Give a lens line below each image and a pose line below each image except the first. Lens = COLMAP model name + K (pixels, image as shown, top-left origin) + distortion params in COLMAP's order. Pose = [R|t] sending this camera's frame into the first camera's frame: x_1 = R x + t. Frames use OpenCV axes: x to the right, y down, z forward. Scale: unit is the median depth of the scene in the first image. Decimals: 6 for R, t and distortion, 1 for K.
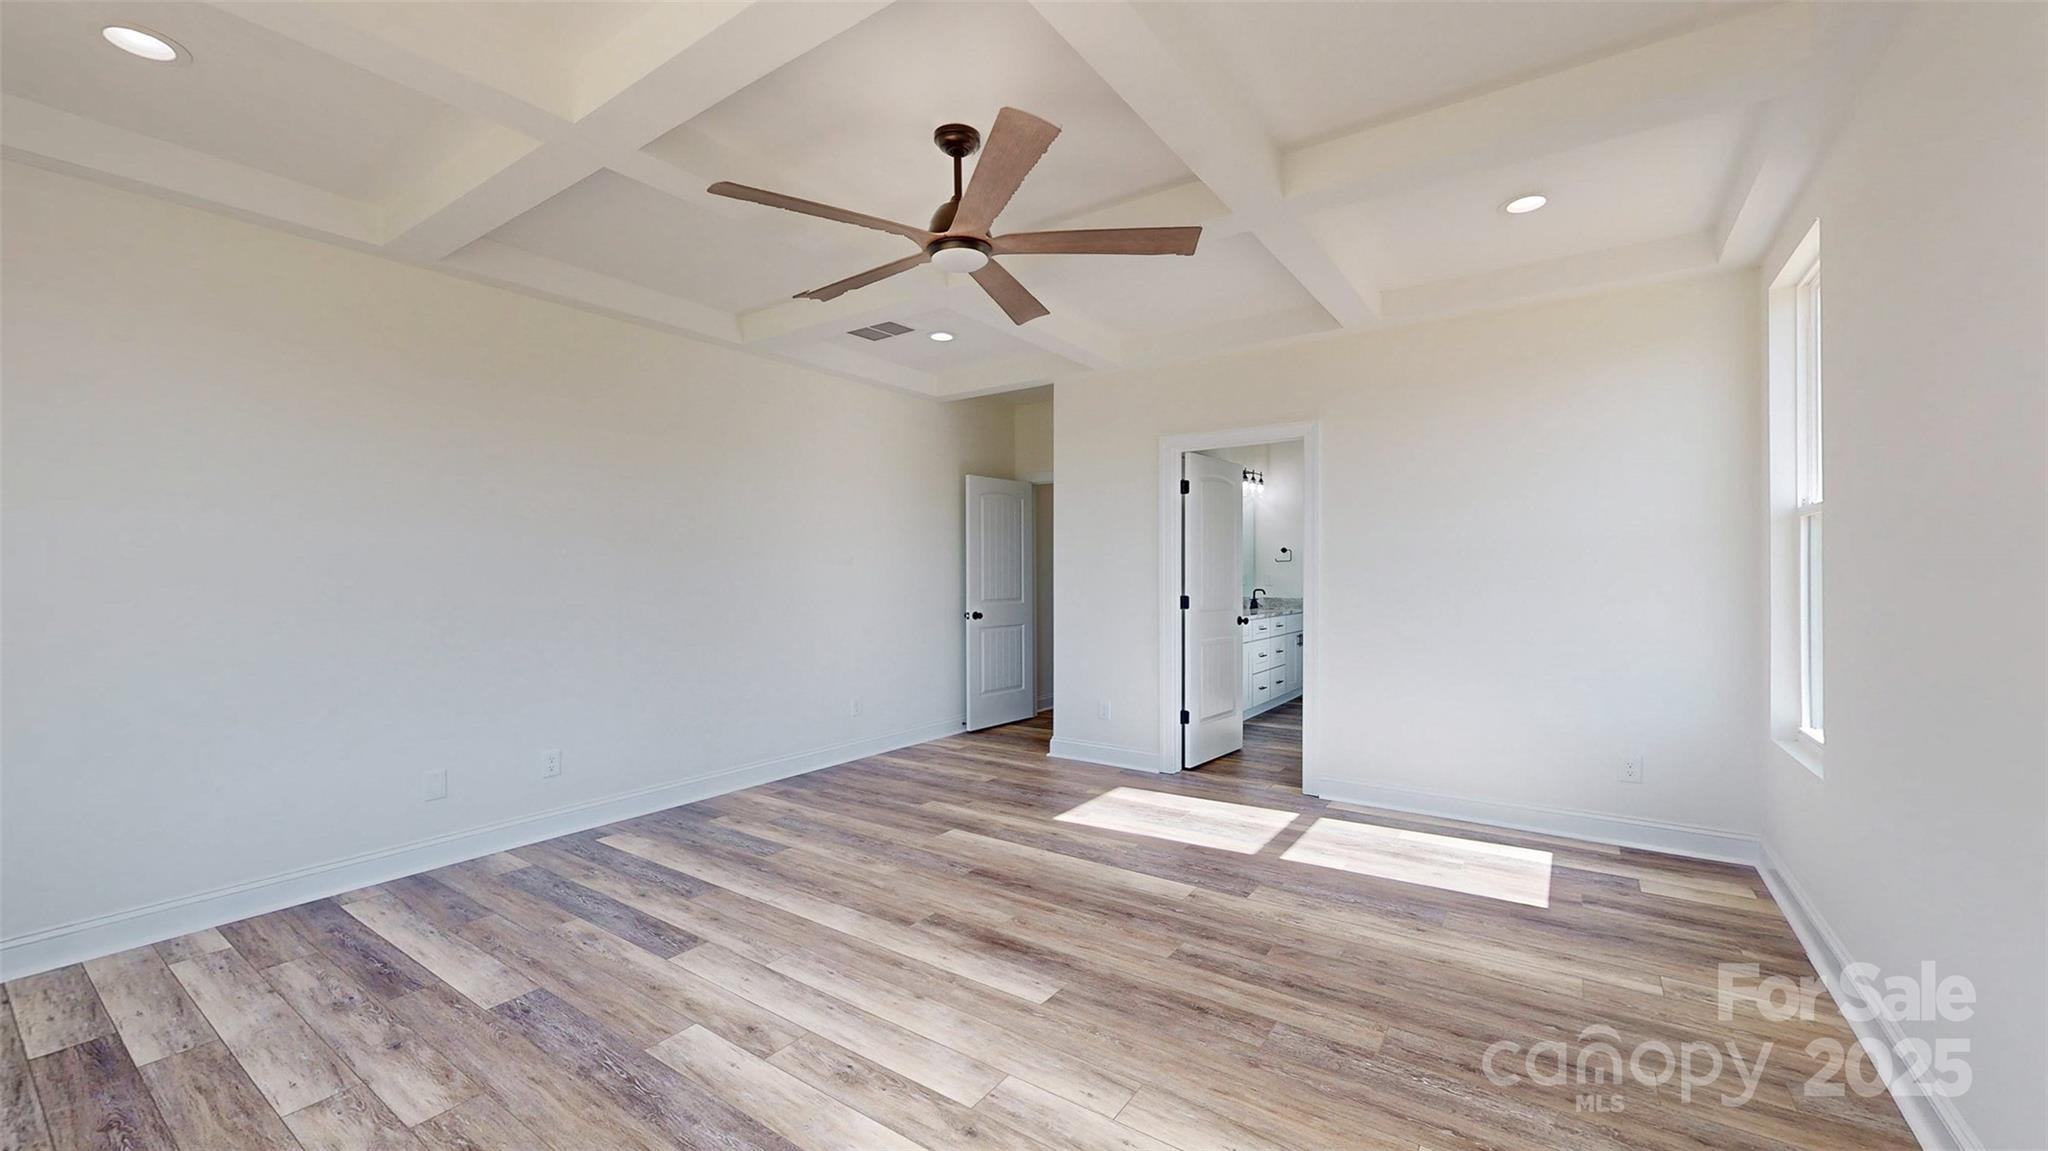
lens RADIAL K [[789.5, 0, 1024.0], [0, 789.5, 575.5], [0, 0, 1]] dist [0.000860, 0.000150]
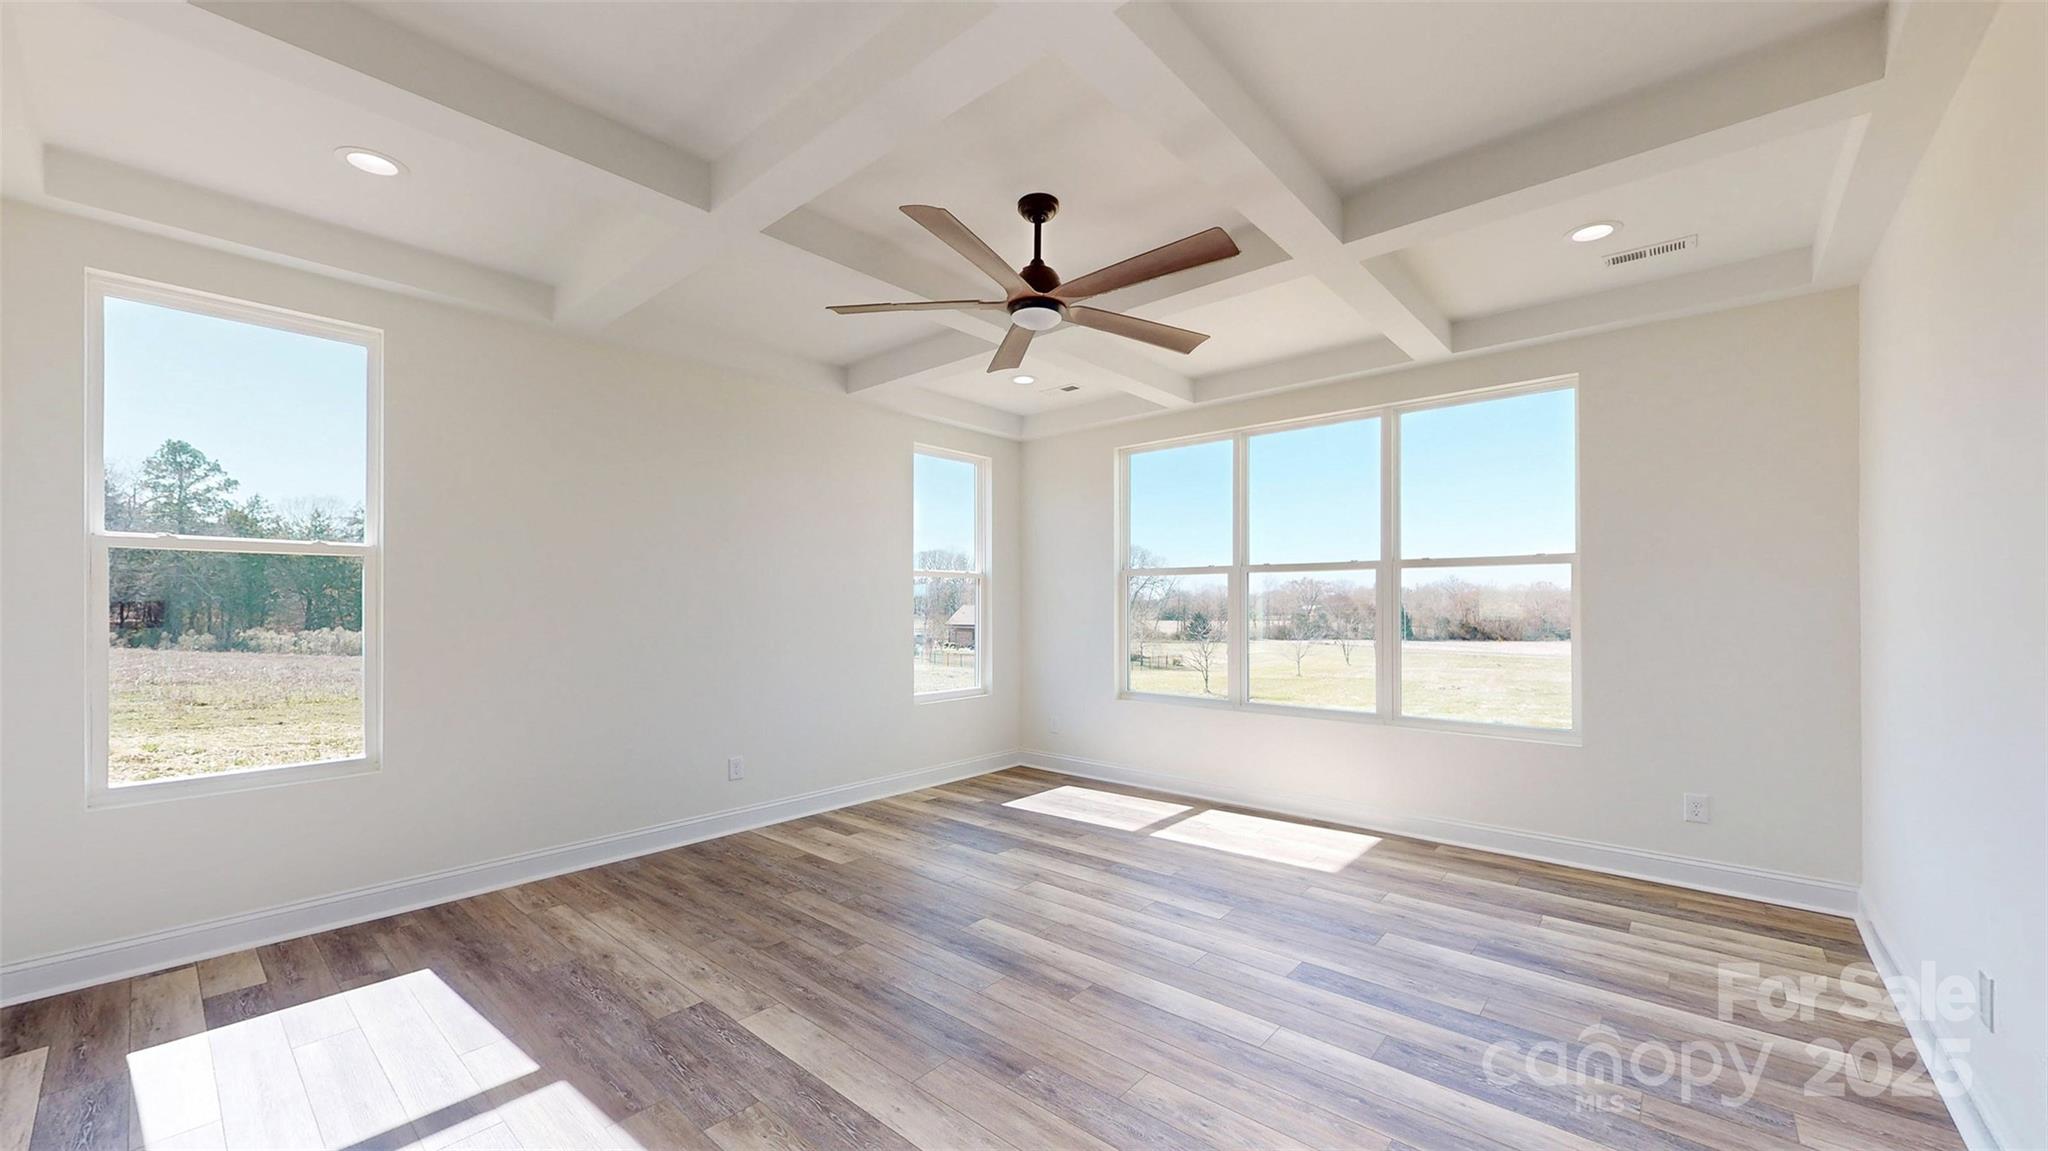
lens RADIAL K [[789.5, 0, 1024.0], [0, 789.5, 575.5], [0, 0, 1]] dist [0.000860, 0.000150]
pose [[-0.994116, 0.009496, 0.107906, -0.169417], [0.005344, 0.999236, -0.038706, -0.015510], [-0.108191, -0.037902, -0.993407, 1.969914]]
